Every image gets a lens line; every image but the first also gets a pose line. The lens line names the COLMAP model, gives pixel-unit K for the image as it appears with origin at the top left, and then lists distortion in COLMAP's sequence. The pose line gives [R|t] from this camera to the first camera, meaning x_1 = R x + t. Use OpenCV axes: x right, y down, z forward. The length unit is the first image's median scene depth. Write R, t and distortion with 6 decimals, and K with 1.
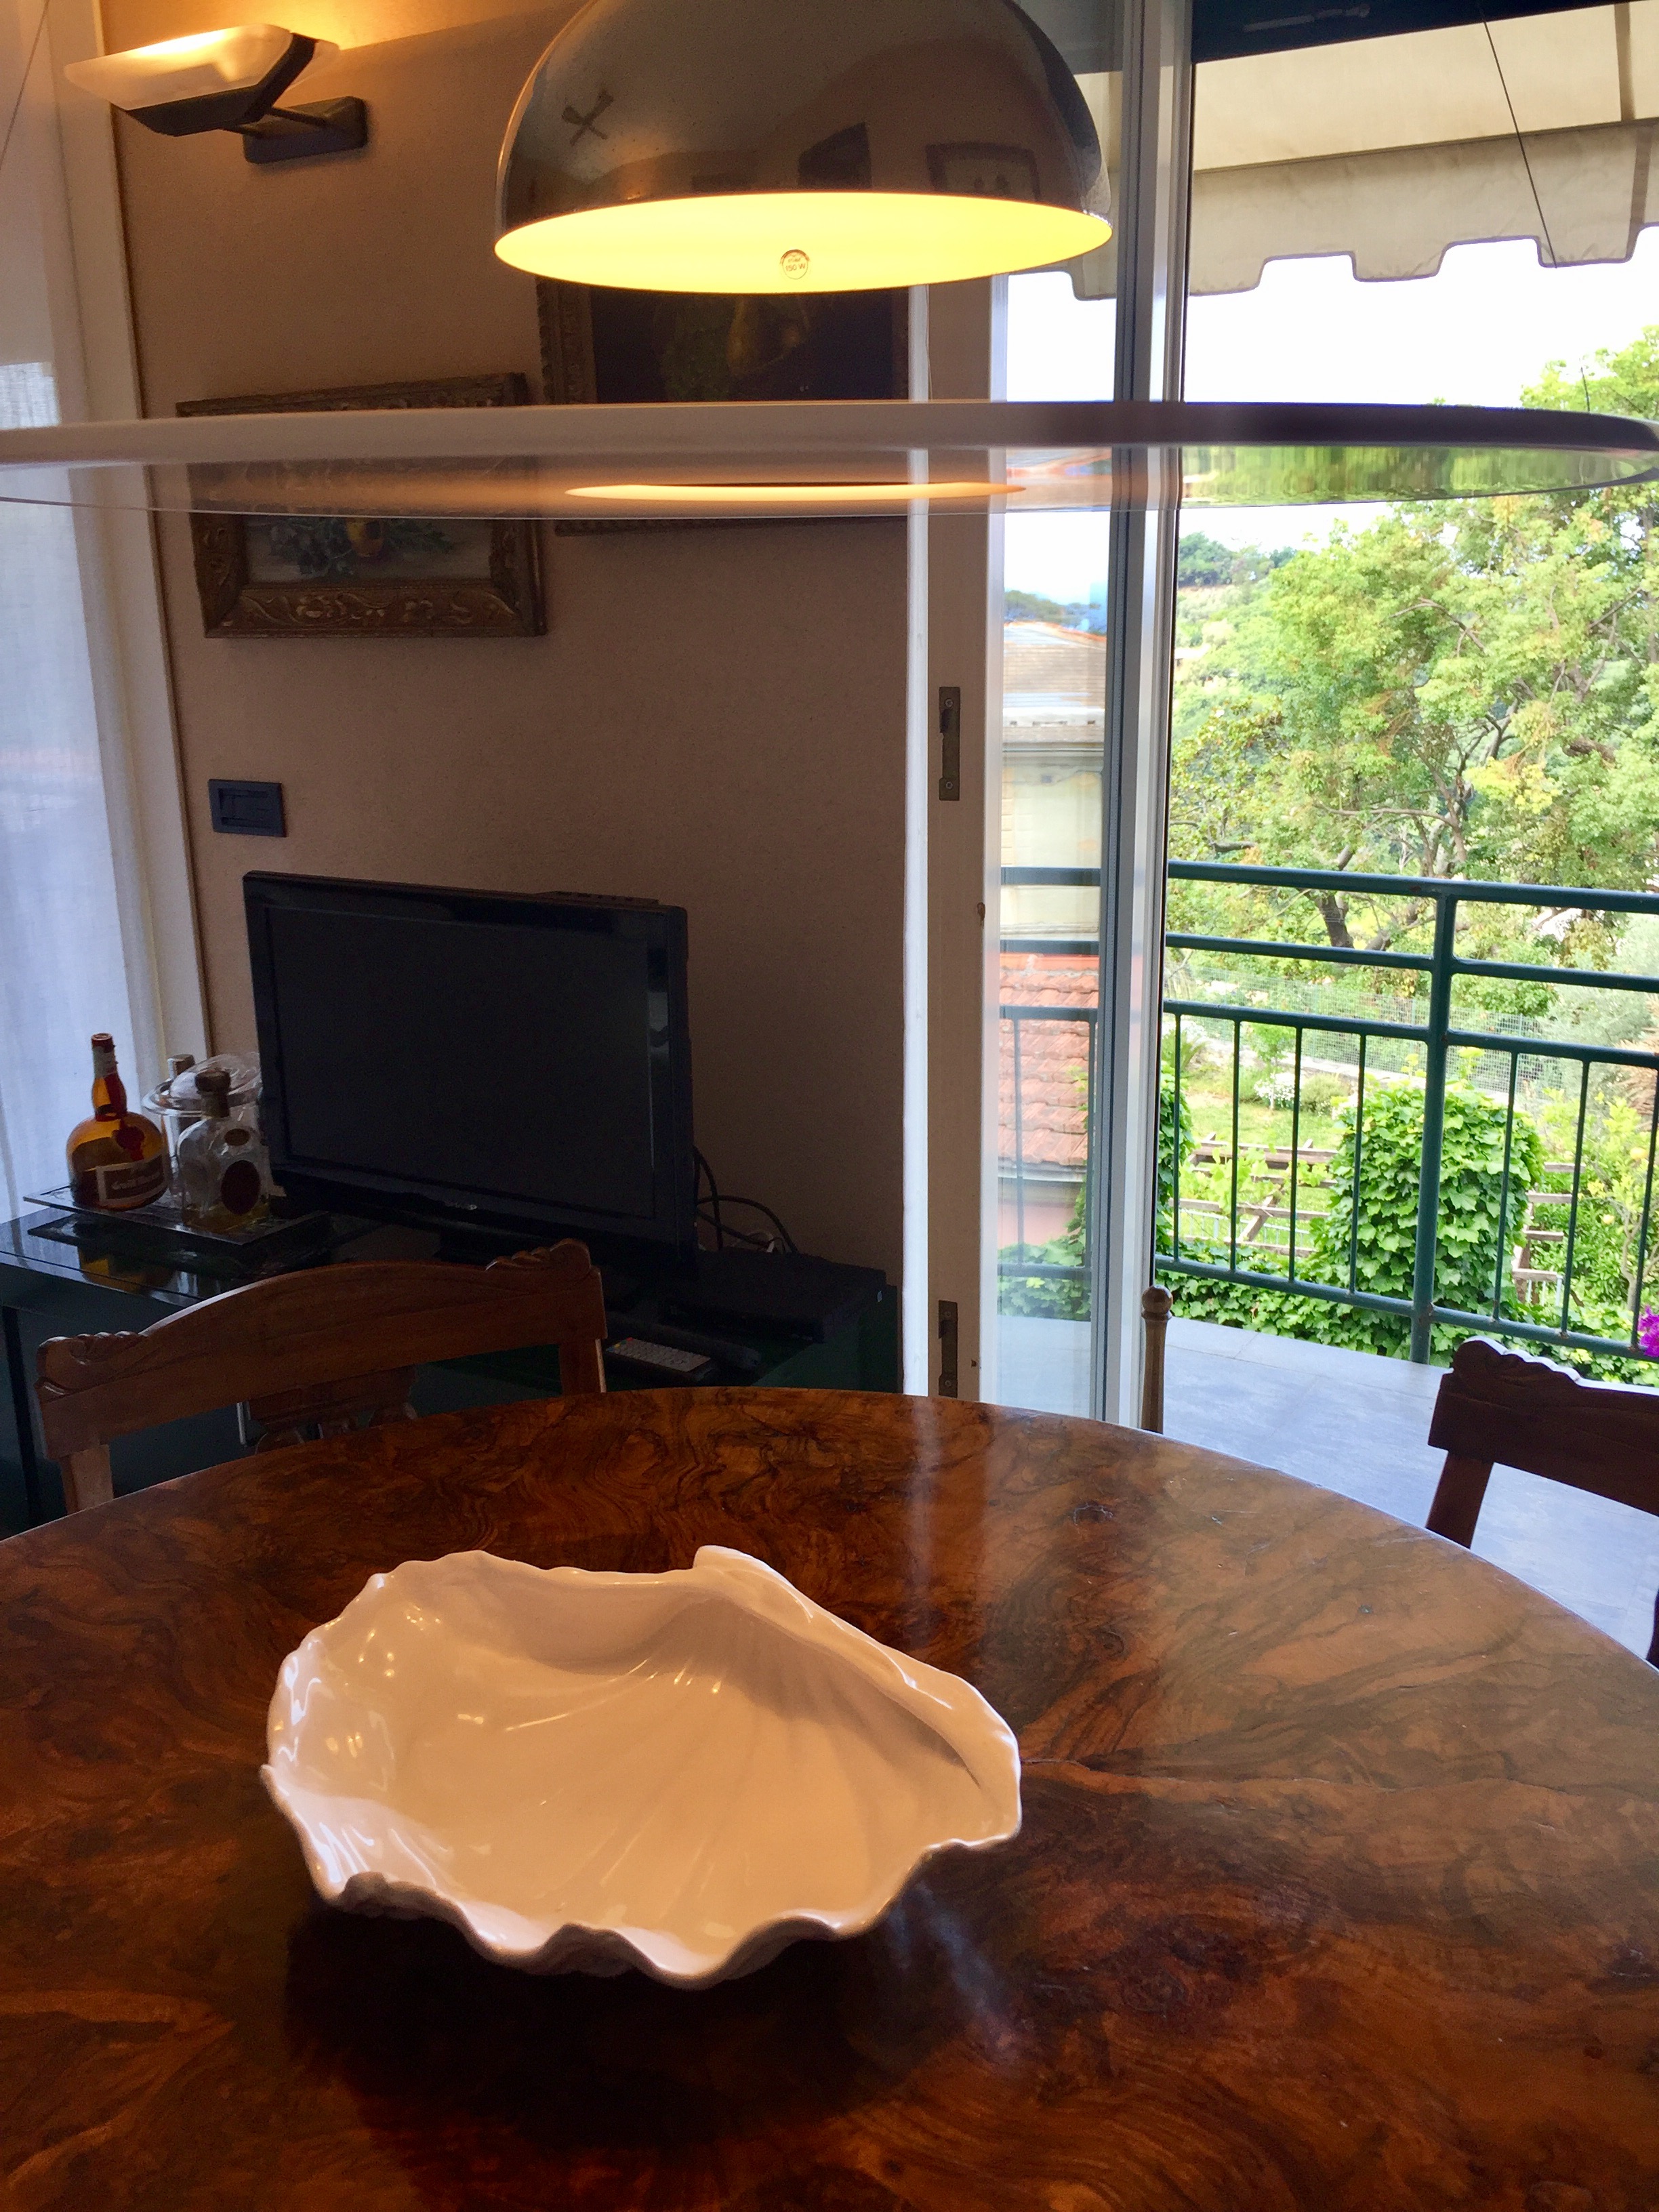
lens RADIAL K [[1909.2, 0, 829.5], [0, 1909.2, 1106.0], [0, 0, 1]] dist [0.072747, -0.106587]
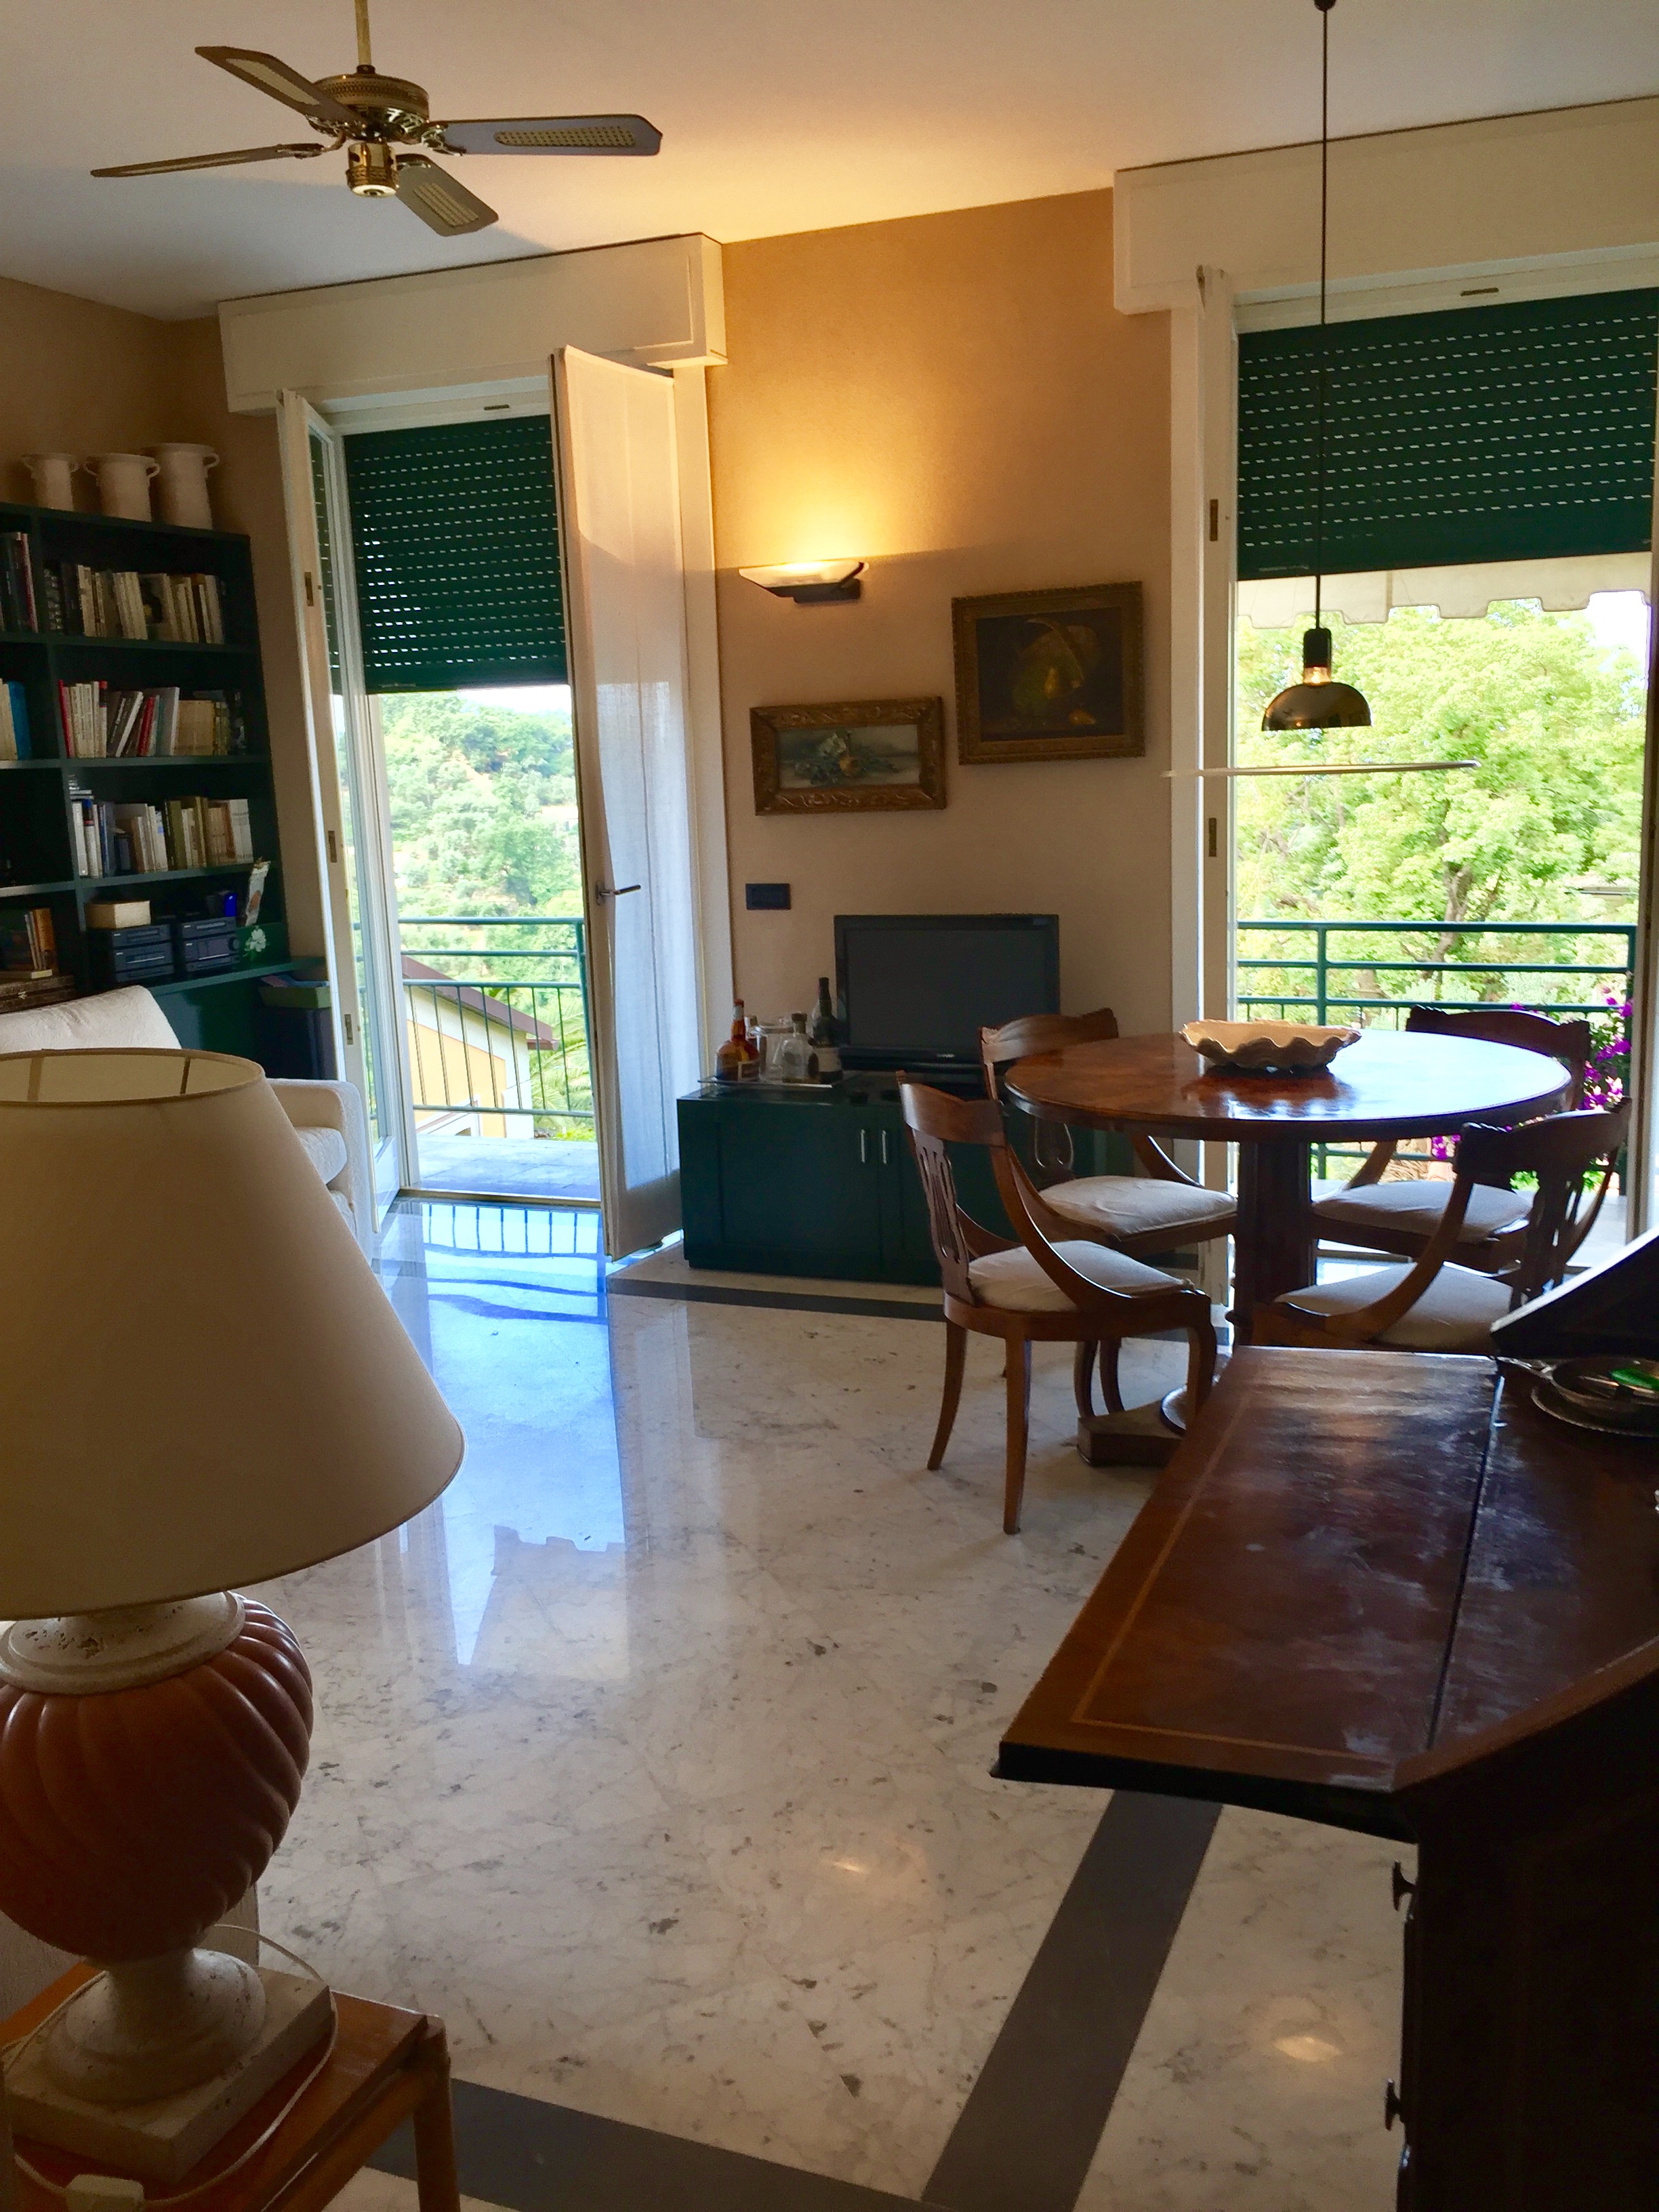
lens RADIAL K [[1909.2, 0, 829.5], [0, 1909.2, 1106.0], [0, 0, 1]] dist [0.072747, -0.106587]
pose [[0.989486, -0.046234, 0.137043, -0.544660], [0.058648, 0.994394, -0.087978, 0.255815], [-0.132207, 0.095090, 0.986650, -1.020966]]
